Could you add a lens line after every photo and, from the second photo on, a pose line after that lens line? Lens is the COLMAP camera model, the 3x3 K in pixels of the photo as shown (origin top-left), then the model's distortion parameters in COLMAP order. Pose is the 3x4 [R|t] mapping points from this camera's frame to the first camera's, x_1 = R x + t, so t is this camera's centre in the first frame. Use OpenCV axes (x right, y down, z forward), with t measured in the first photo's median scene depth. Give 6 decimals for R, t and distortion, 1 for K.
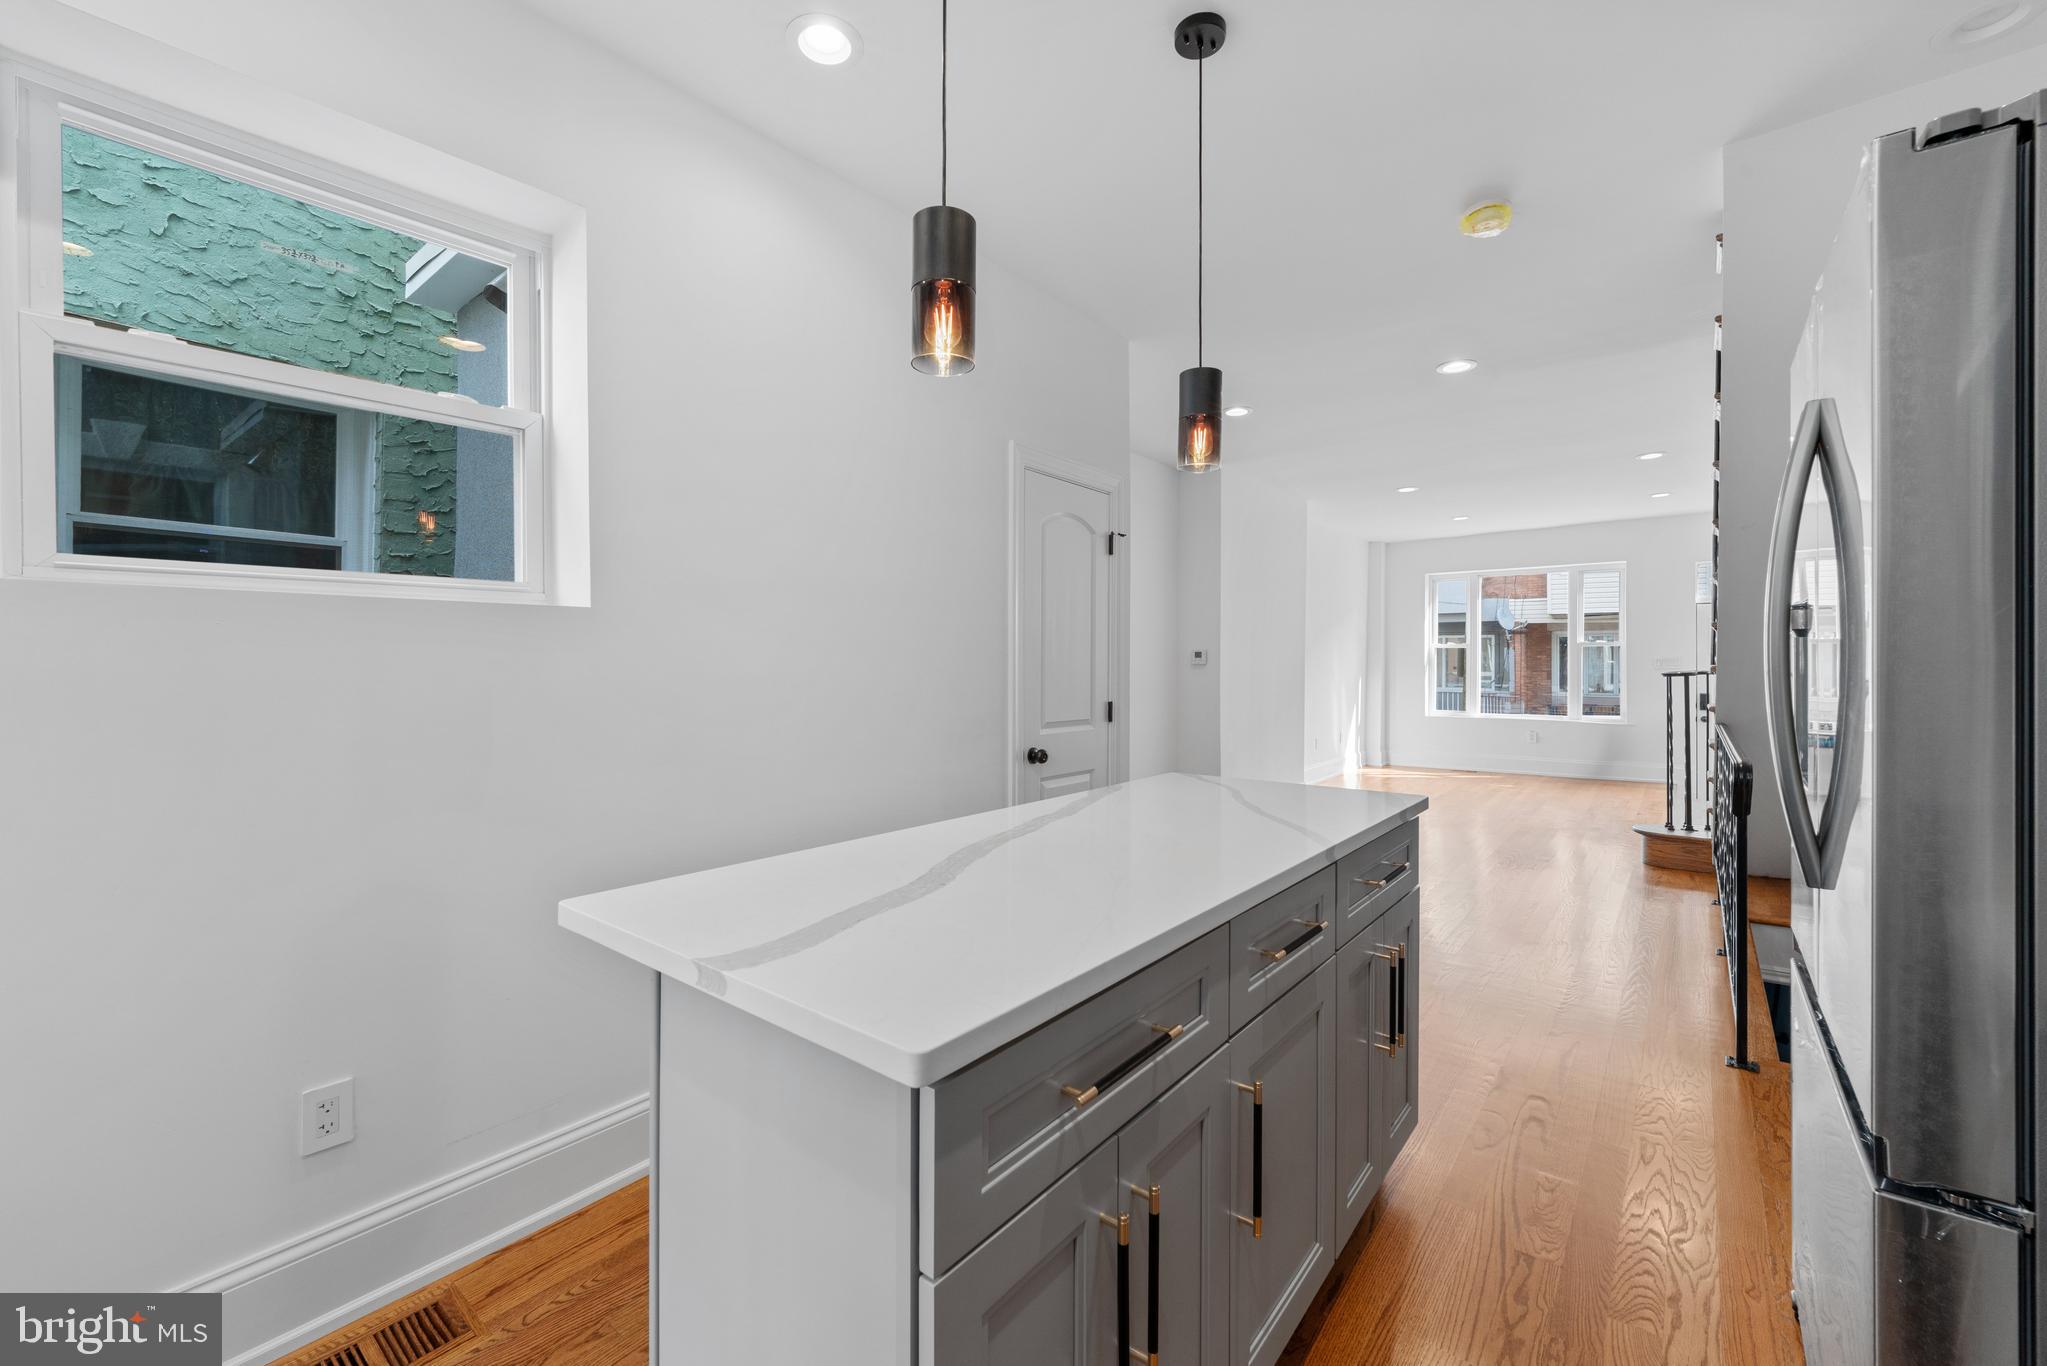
lens RADIAL K [[834.8, 0, 1034.4], [0, 834.8, 668.2], [0, 0, 1]] dist [0.001167, -0.000628]
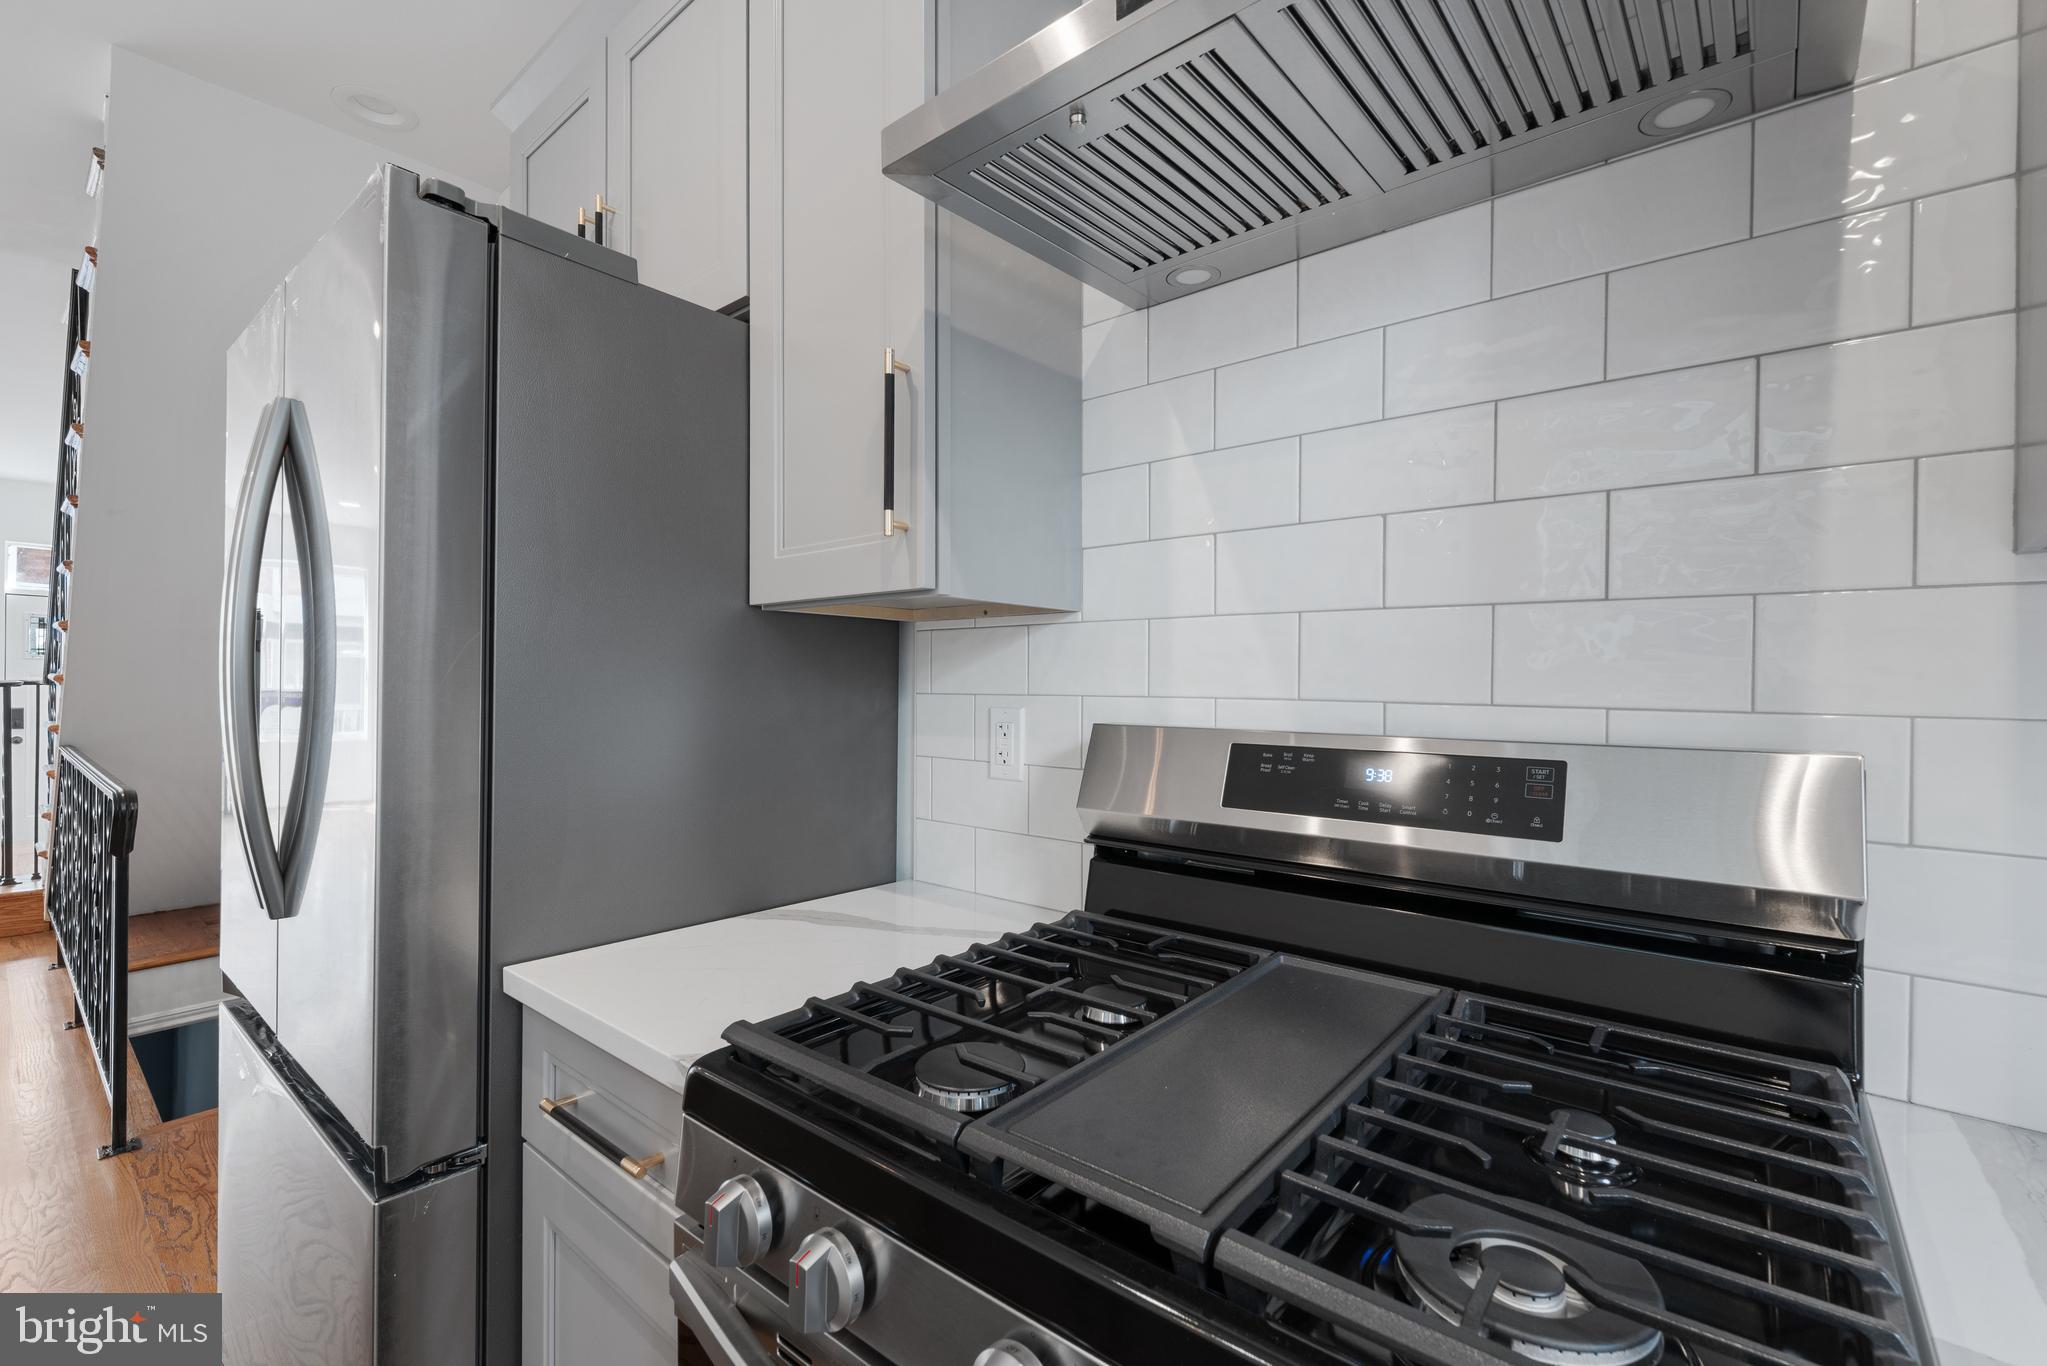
lens RADIAL K [[875.9, 0, 1028.8], [0, 875.9, 685.7], [0, 0, 1]] dist [-0.007162, -0.000282]
pose [[0.021539, 0.000392, 0.999768, -0.008487], [-0.010632, 0.999943, -0.000163, -0.002841], [-0.999711, -0.010626, 0.021542, 0.057615]]
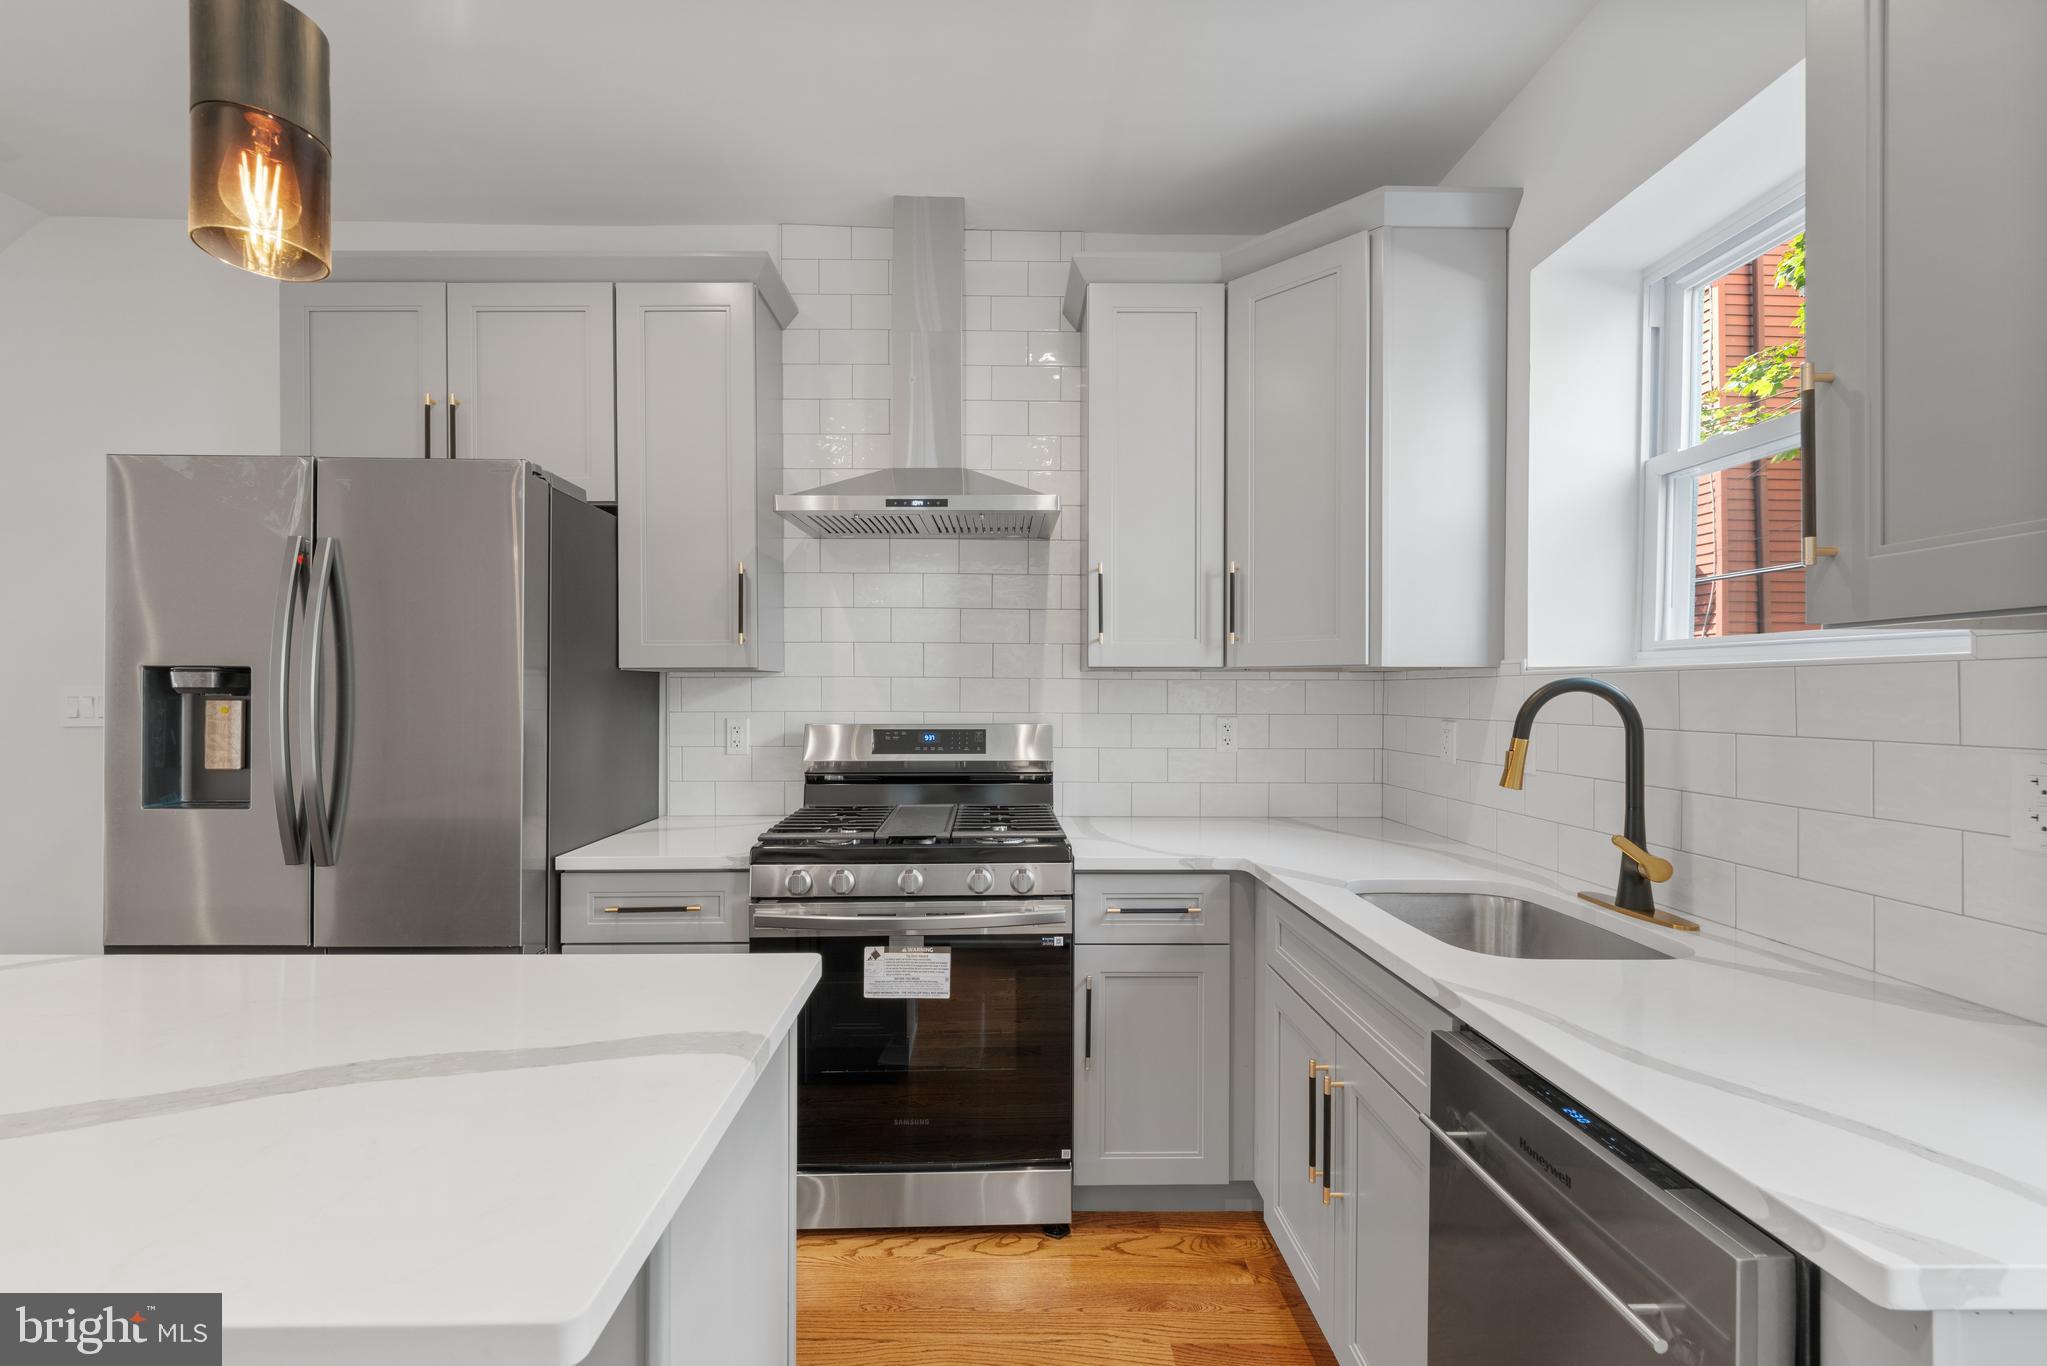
lens RADIAL K [[834.8, 0, 1006.8], [0, 834.8, 693.4], [0, 0, 1]] dist [0.001167, -0.000628]
pose [[-0.633133, -0.002511, 0.774039, -0.362370], [-0.001400, 0.999997, 0.002098, -0.017700], [-0.774042, 0.000245, -0.633134, 0.380015]]
